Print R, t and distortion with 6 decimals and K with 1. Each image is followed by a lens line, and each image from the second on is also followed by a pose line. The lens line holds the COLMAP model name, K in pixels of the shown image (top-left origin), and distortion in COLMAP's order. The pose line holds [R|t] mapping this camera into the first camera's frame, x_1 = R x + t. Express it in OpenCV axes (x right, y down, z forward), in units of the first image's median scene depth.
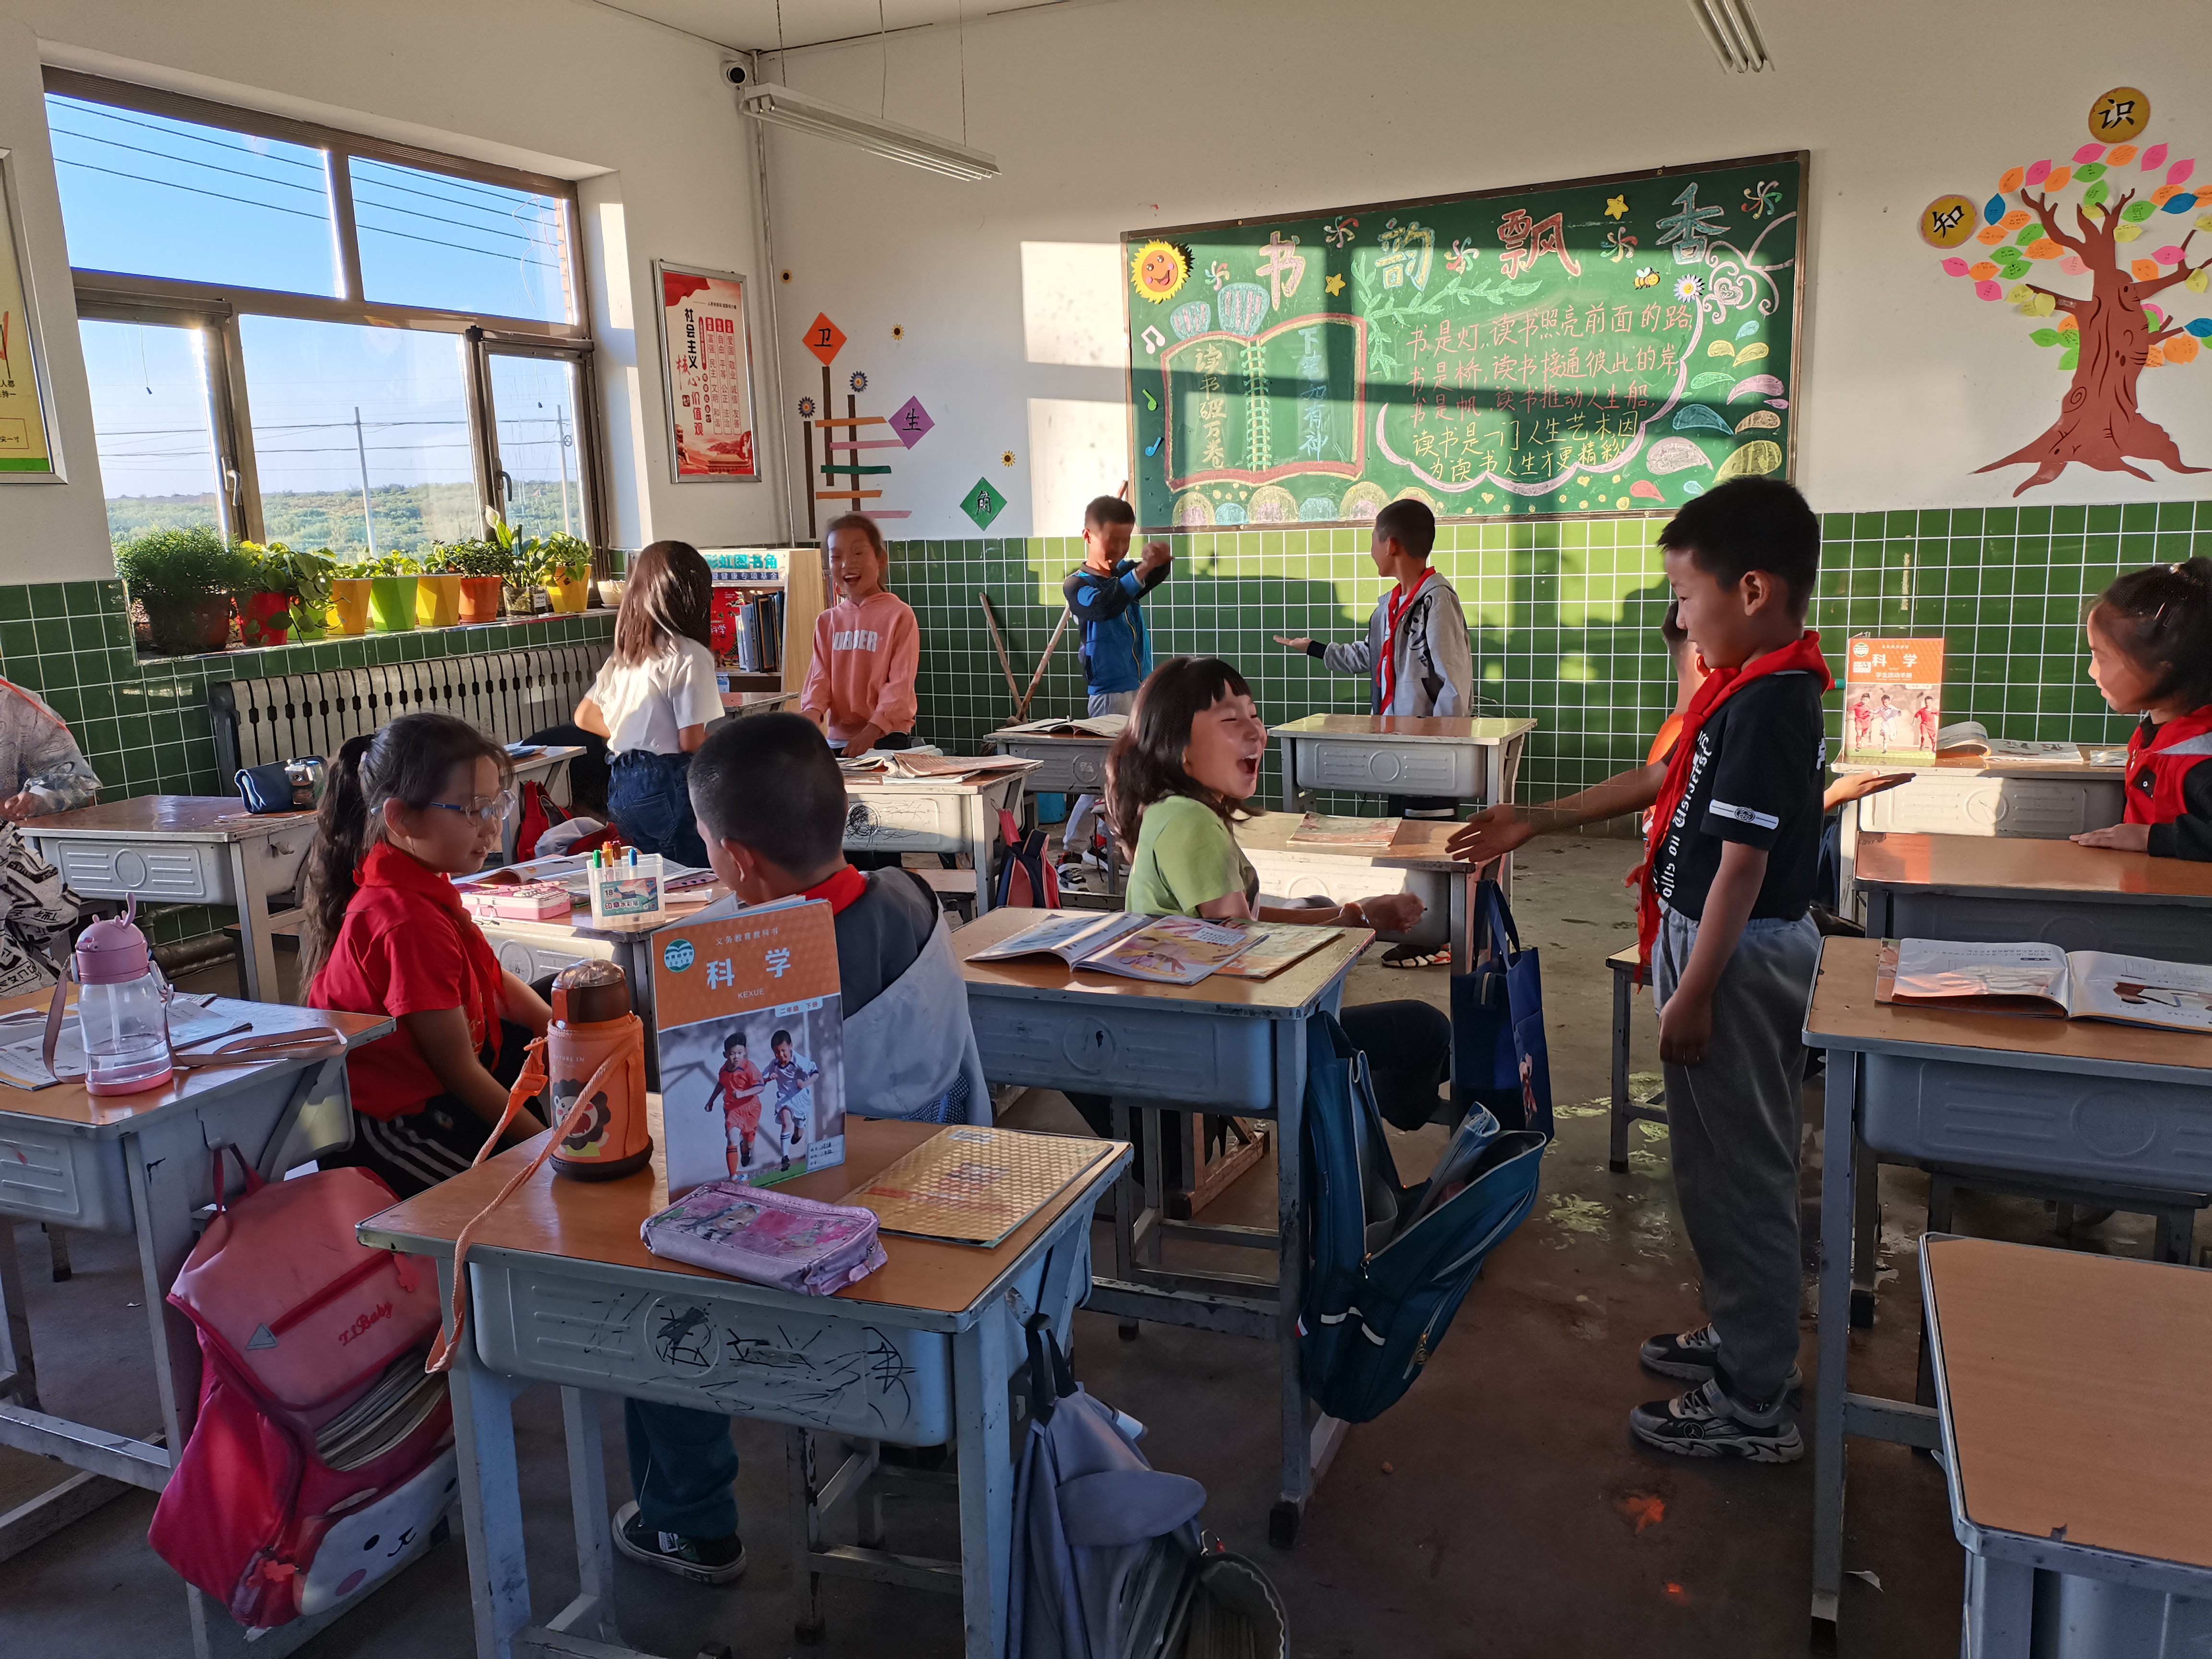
lens RADIAL K [[1726.9, 0, 1106.0], [0, 1726.9, 829.5], [0, 0, 1]] dist [0.066271, -0.072563]
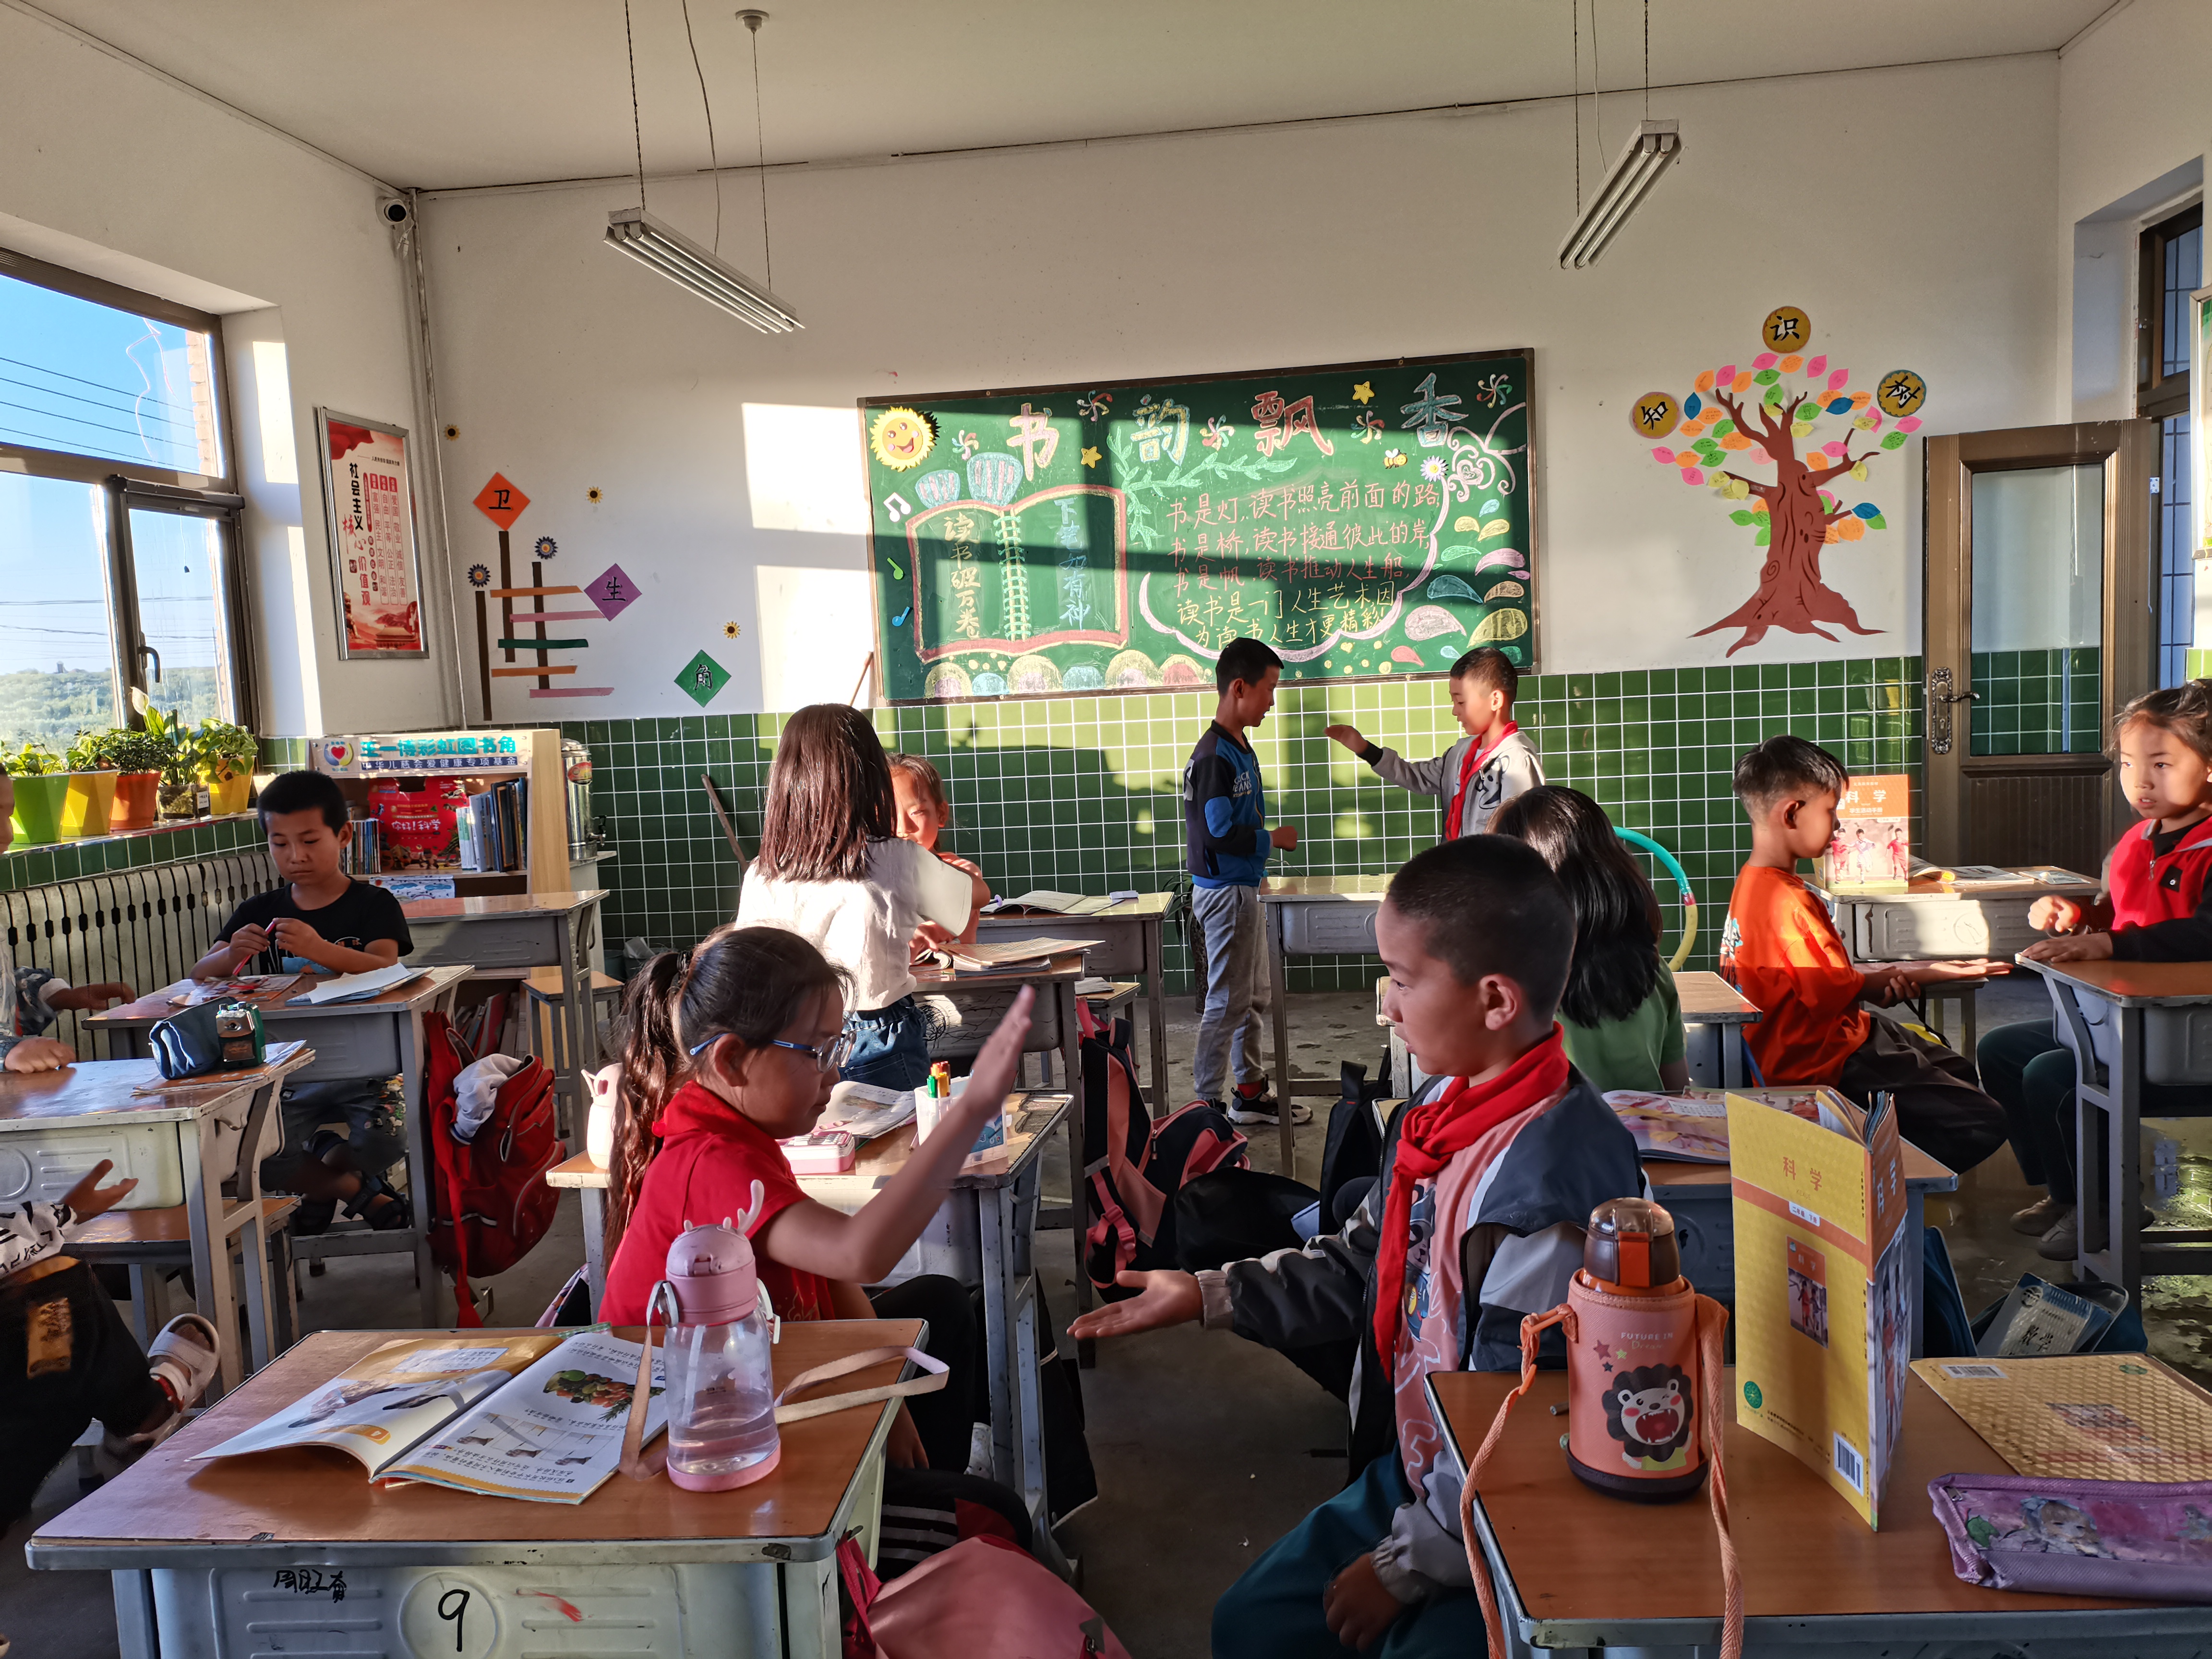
lens RADIAL K [[1705.3, 0, 1106.0], [0, 1705.3, 829.5], [0, 0, 1]] dist [0.068199, -0.102588]
pose [[0.942538, -0.043452, 0.331260, -0.199251], [0.077885, 0.992765, -0.091382, -0.010213], [-0.324893, 0.111931, 0.939104, 0.099394]]
